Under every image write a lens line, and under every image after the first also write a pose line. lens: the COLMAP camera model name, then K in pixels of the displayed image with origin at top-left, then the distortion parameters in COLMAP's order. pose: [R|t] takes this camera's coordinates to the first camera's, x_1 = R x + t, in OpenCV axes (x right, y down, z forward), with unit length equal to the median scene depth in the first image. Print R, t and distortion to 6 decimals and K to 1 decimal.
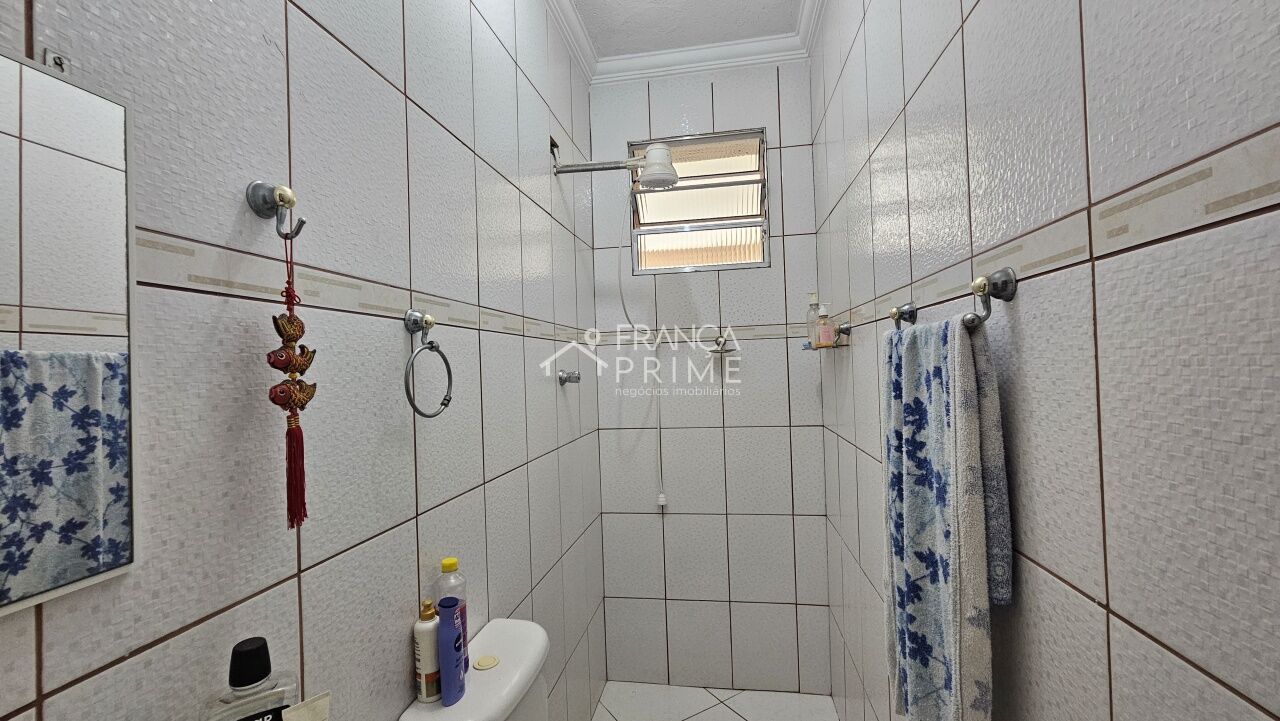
lens RADIAL K [[518.7, 0, 640.0], [0, 518.7, 360.5], [0, 0, 1]] dist [0.000187, -0.003456]
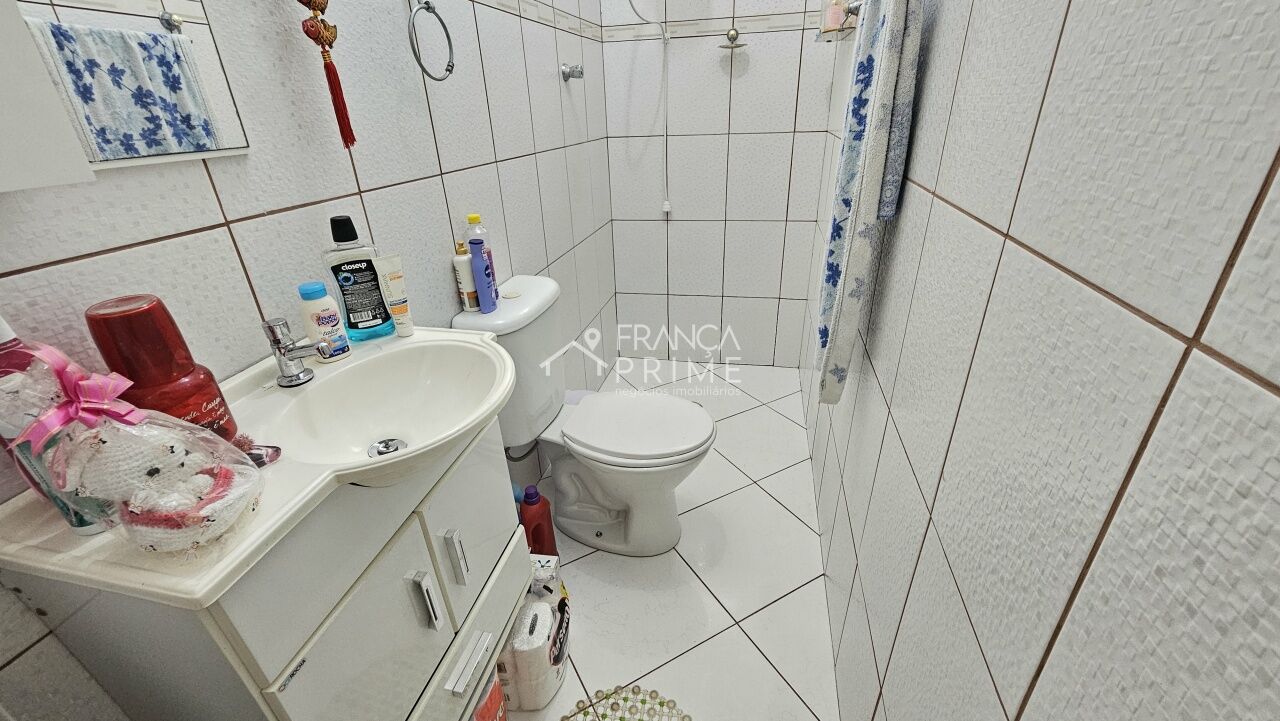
lens RADIAL K [[524.8, 0, 640.0], [0, 524.8, 360.5], [0, 0, 1]] dist [-0.001825, -0.000274]
pose [[0.998359, 0.025044, -0.051501, 0.112618], [0.000785, 0.893238, 0.449583, 0.137565], [0.057262, -0.448885, 0.891753, -0.275618]]
